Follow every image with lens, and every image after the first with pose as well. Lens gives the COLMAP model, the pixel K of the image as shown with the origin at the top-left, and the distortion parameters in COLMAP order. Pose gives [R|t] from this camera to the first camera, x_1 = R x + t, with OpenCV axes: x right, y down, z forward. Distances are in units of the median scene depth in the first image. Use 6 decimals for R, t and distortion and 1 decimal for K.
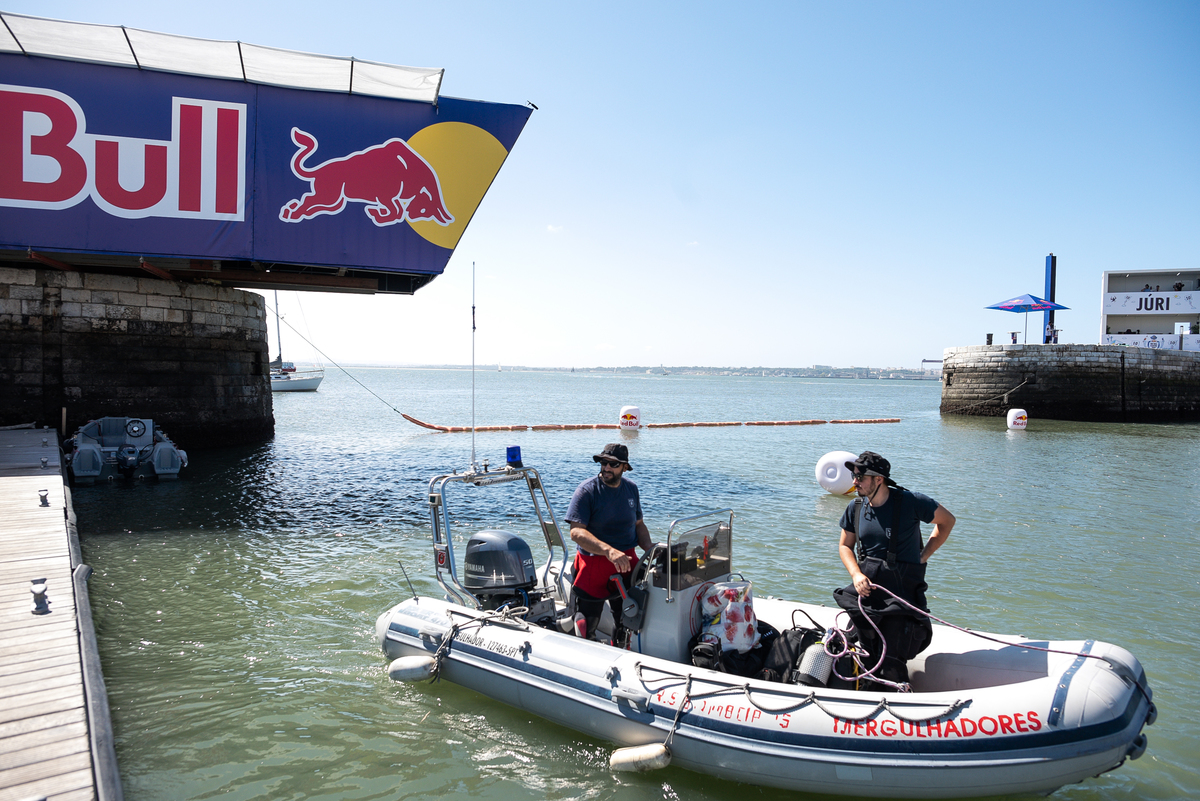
lens RADIAL K [[819.5, 0, 600.6], [0, 819.5, 395.1], [0, 0, 1]] dist [-0.007213, -0.003069]
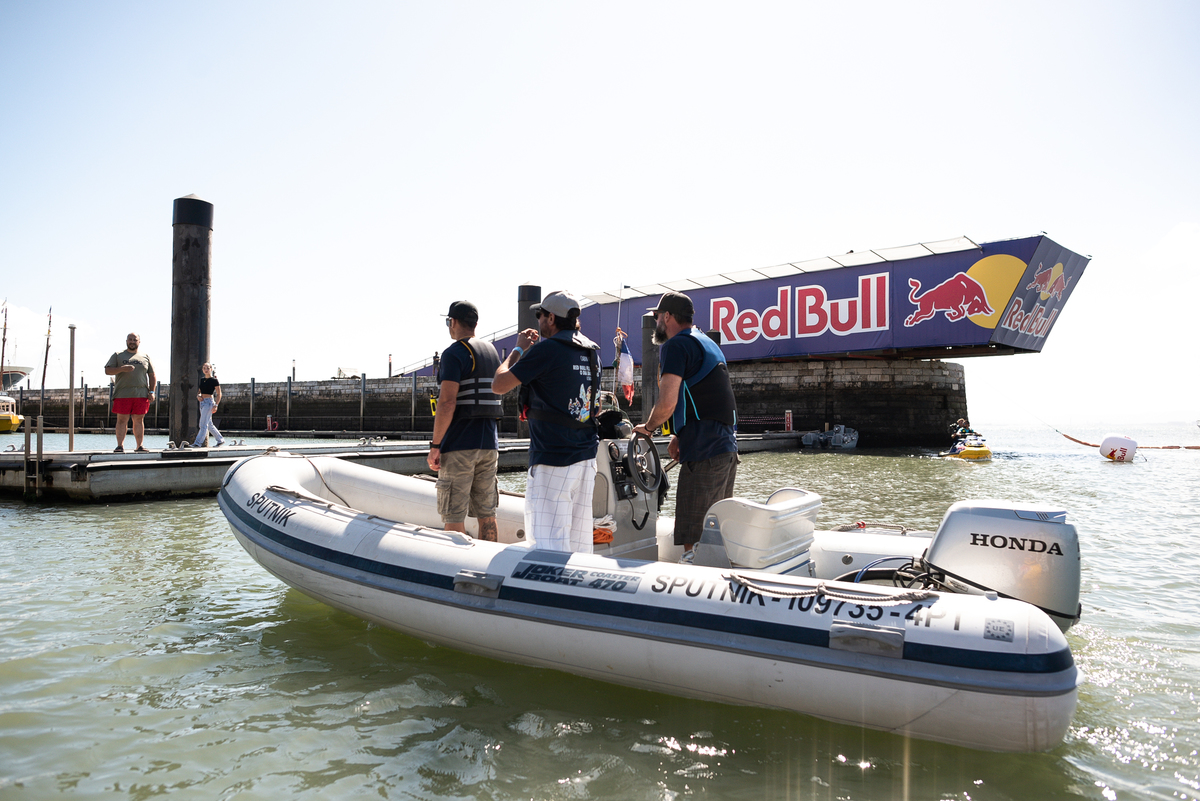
lens RADIAL K [[819.5, 0, 599.6], [0, 819.5, 402.0], [0, 0, 1]] dist [-0.007213, -0.003069]
pose [[0.425875, -0.038948, -0.903943, 1.031813], [-0.020329, 0.998409, -0.052596, 0.082559], [0.904554, 0.040776, 0.424405, -0.472098]]
